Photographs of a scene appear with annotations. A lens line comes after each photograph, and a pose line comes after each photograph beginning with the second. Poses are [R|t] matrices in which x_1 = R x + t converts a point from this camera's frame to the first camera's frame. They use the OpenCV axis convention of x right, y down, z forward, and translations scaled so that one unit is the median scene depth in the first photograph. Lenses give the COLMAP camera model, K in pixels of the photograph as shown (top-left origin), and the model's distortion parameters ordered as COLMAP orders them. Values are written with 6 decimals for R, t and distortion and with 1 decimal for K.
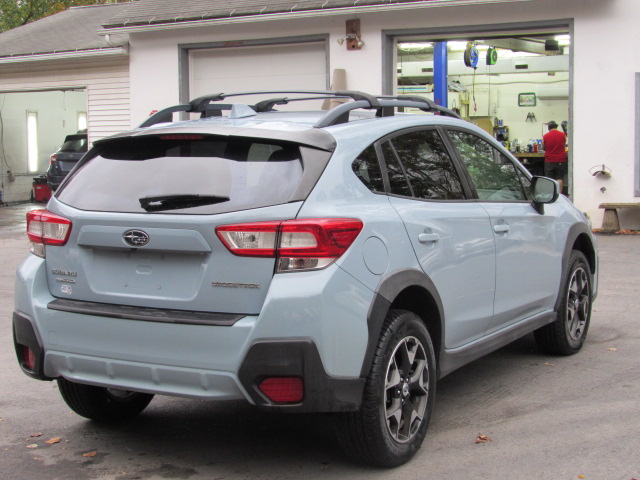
lens RADIAL K [[1163.9, 0, 320.0], [0, 1163.9, 240.0], [0, 0, 1]] dist [-0.229215, 0.032679]
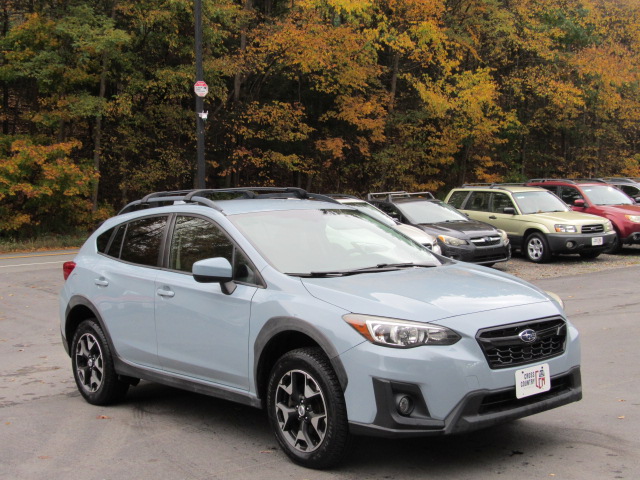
lens RADIAL K [[935.5, 0, 320.0], [0, 935.5, 240.0], [0, 0, 1]] dist [-0.106755, 0.003047]
pose [[-0.356899, 0.057739, -0.932357, 1.298890], [-0.049989, 0.995477, 0.080783, -0.197966], [0.932804, 0.075439, -0.352399, 1.856273]]
